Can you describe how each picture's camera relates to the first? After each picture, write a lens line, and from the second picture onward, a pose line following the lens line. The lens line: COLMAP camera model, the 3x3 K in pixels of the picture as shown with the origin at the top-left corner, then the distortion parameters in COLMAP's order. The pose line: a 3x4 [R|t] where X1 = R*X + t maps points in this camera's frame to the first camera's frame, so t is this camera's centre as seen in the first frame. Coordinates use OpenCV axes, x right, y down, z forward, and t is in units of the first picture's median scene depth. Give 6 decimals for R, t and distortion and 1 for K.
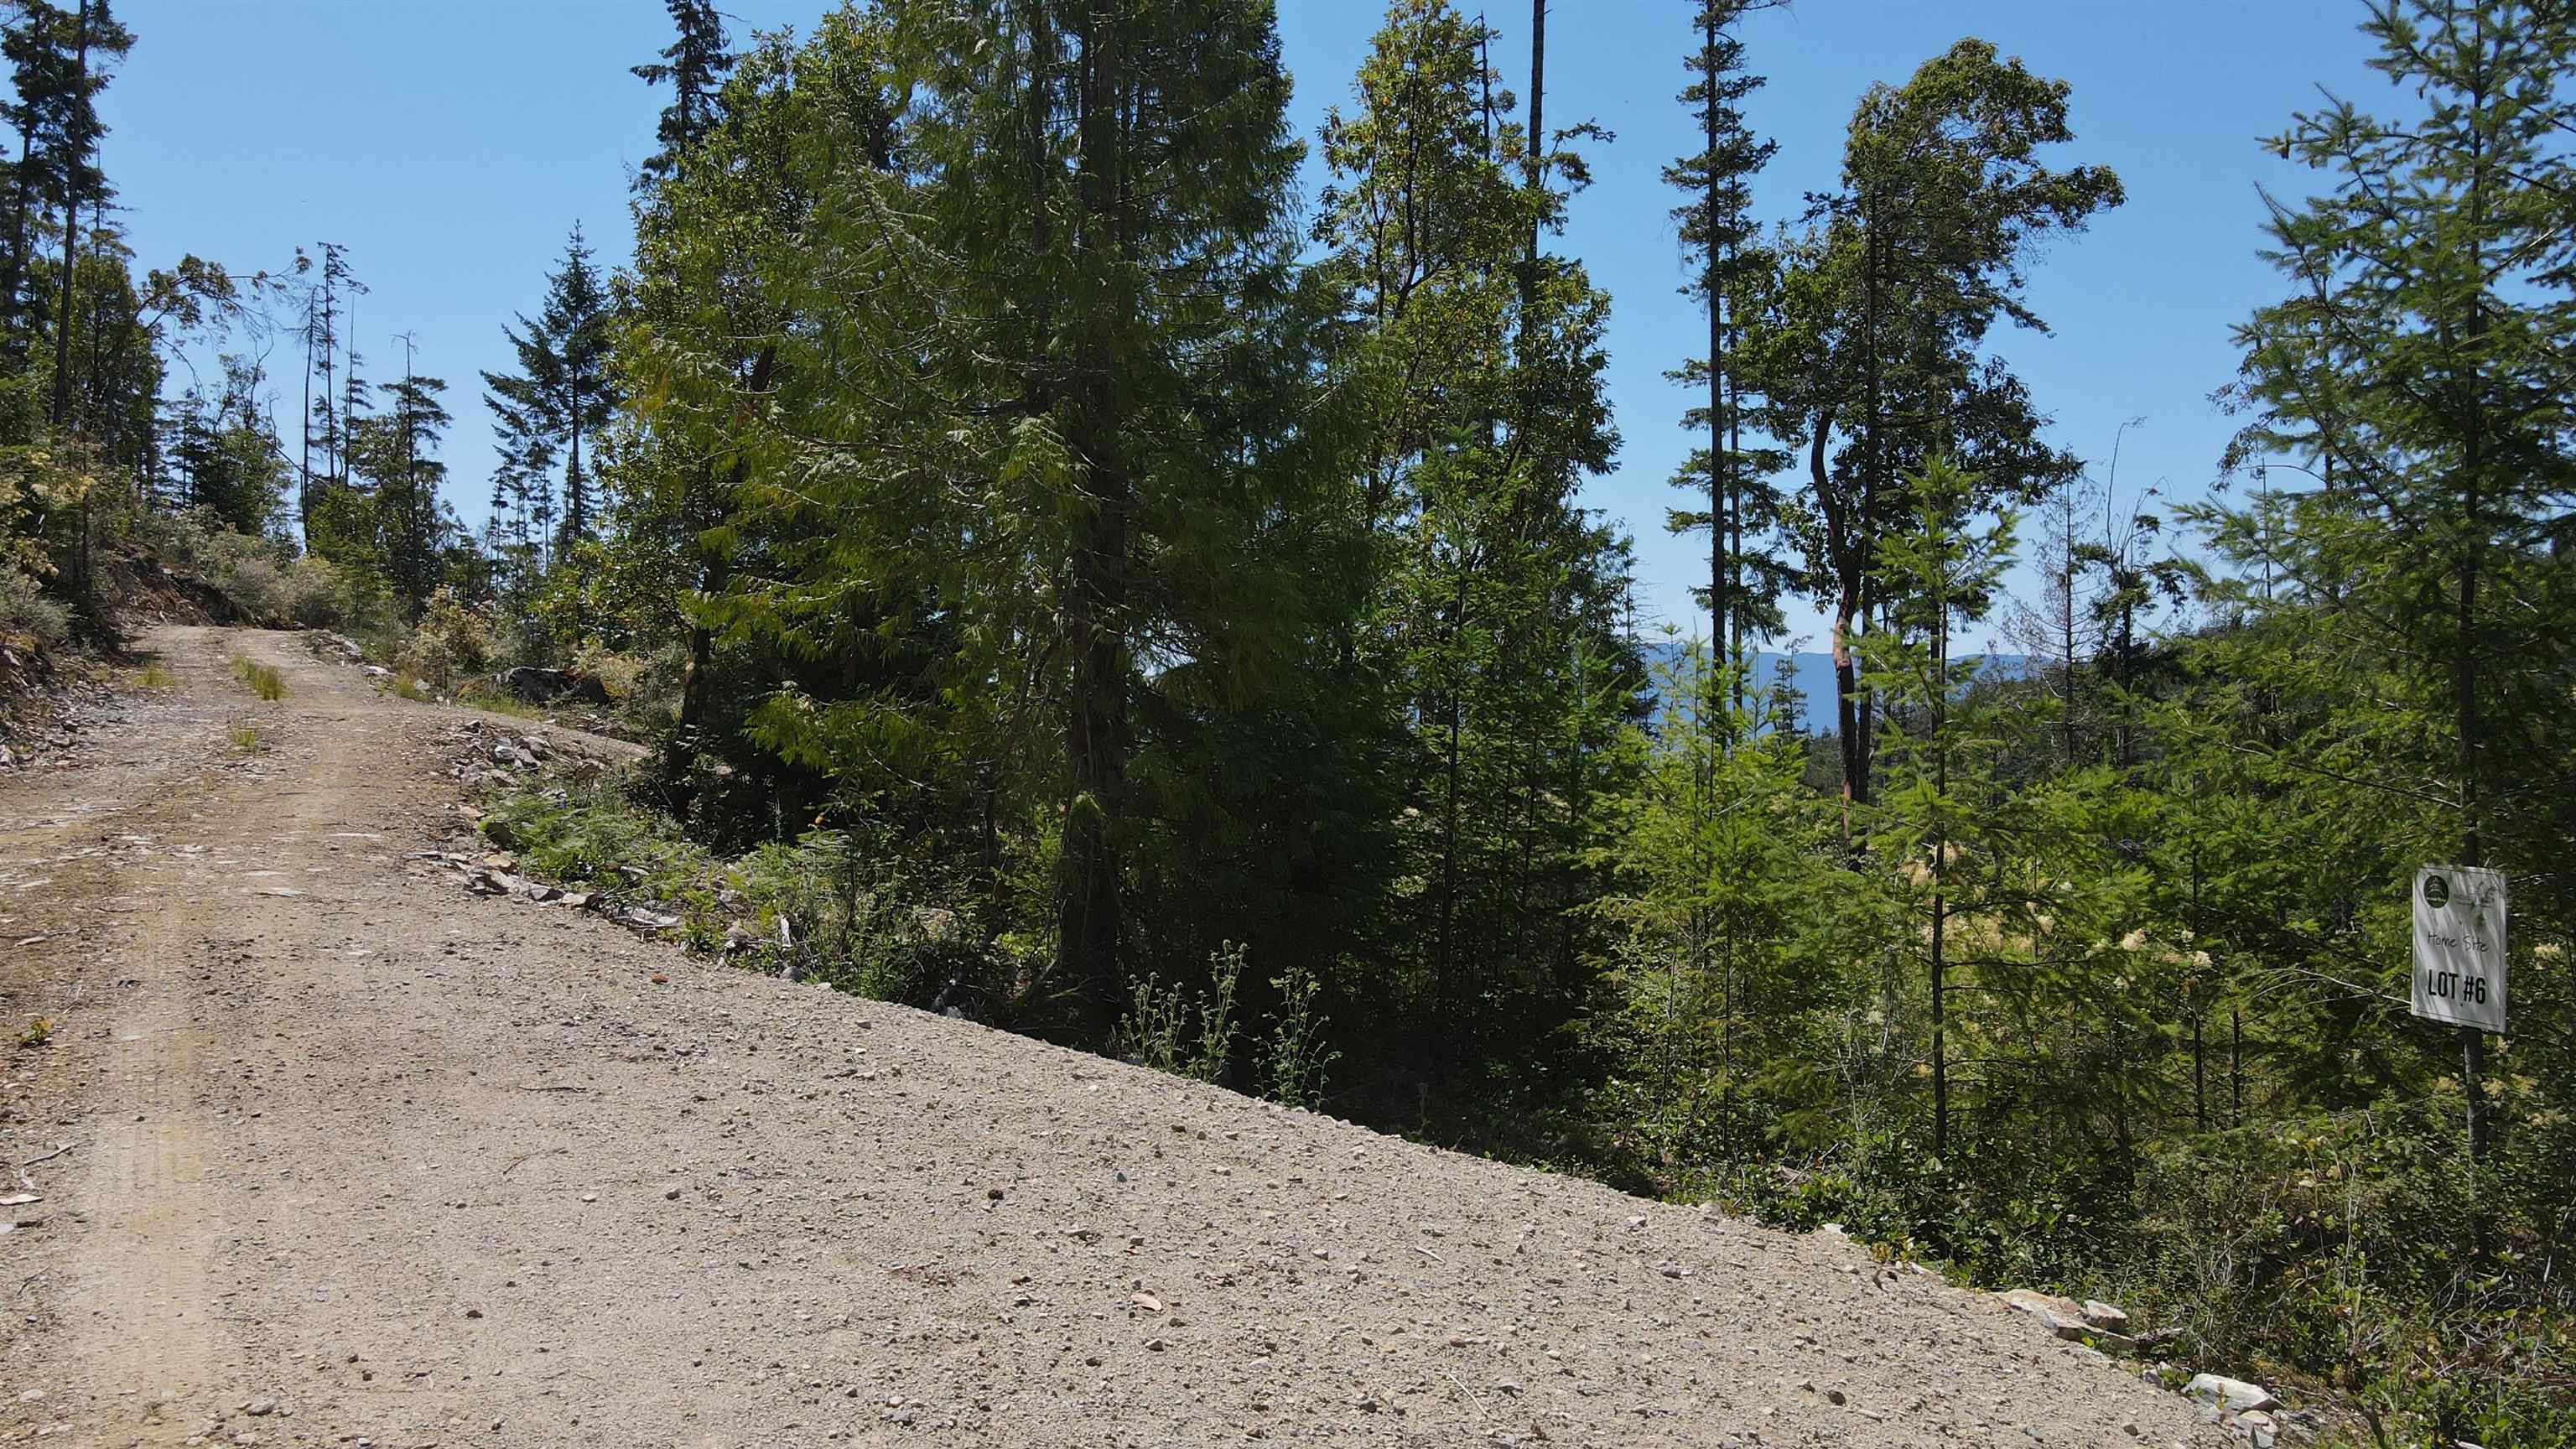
lens RADIAL K [[1859.6, 0, 1289.7], [0, 1859.6, 727.6], [0, 0, 1]] dist [0.007655, 0.002886]
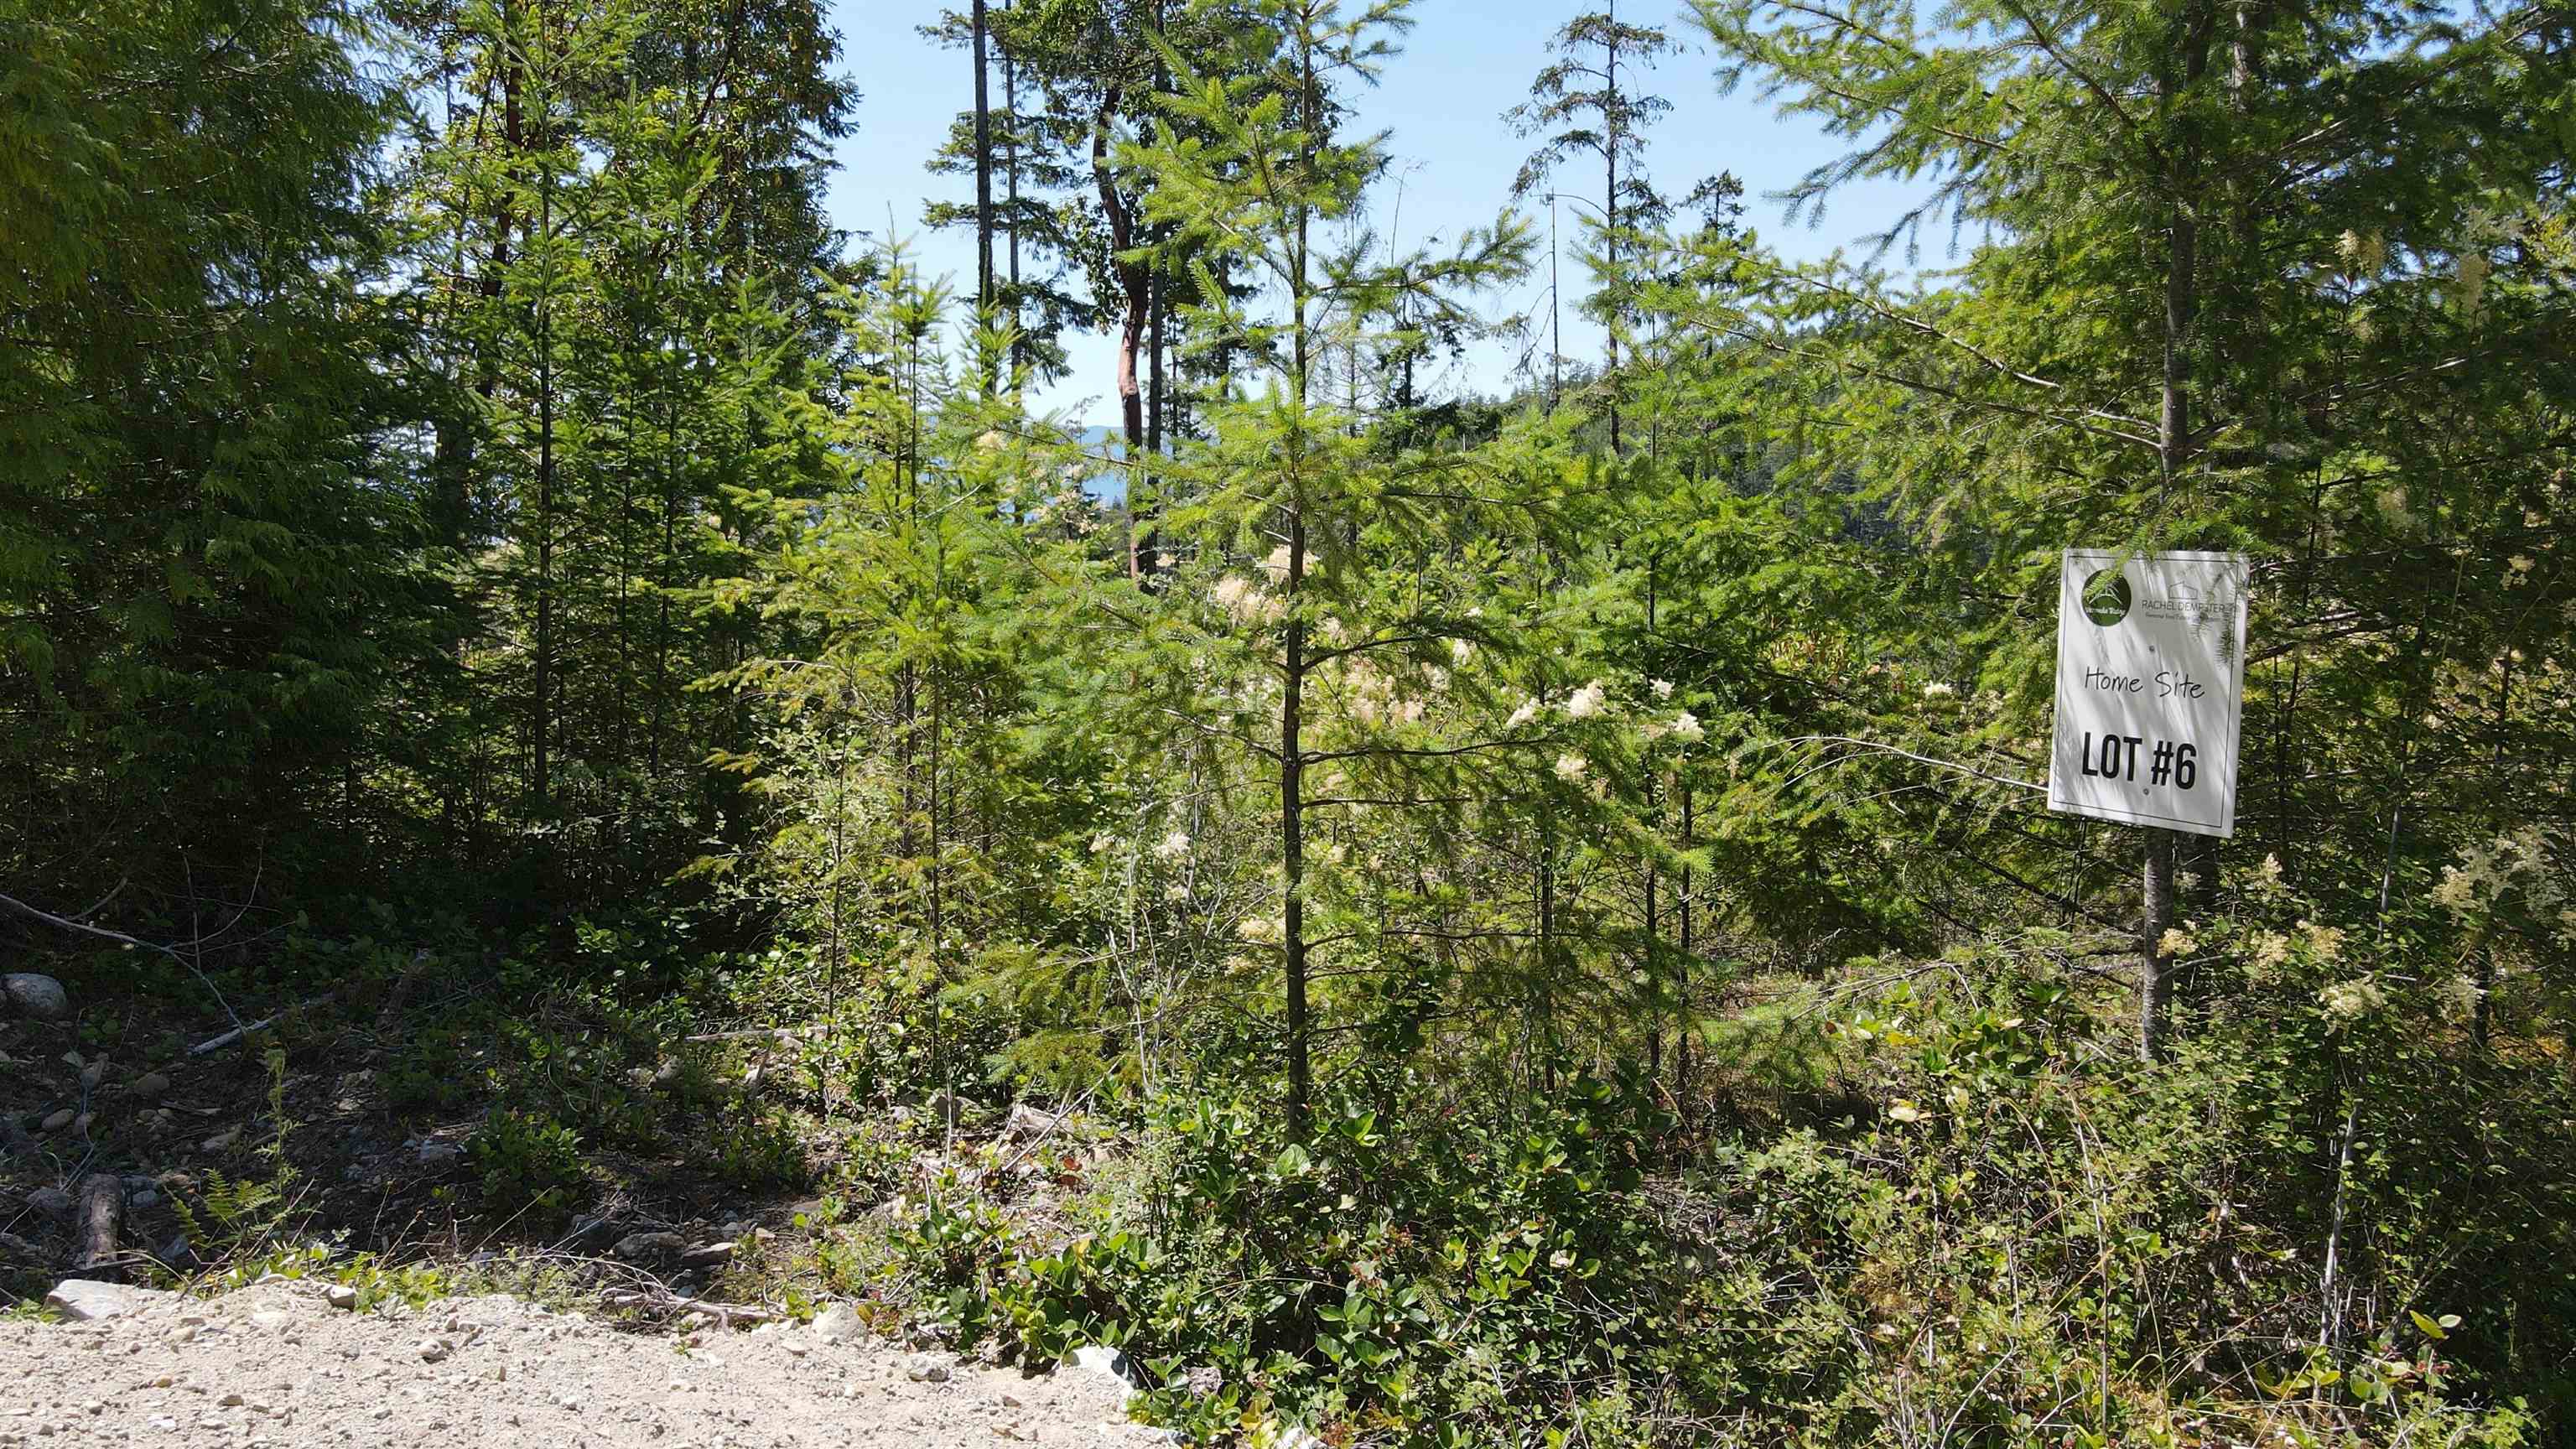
lens RADIAL K [[1859.6, 0, 1288.7], [0, 1859.6, 723.7], [0, 0, 1]] dist [0.007655, 0.002886]
pose [[0.931564, -0.039535, 0.361421, 0.112359], [-0.003975, 0.992903, 0.118858, 0.039009], [-0.363555, -0.112160, 0.924796, 0.367484]]
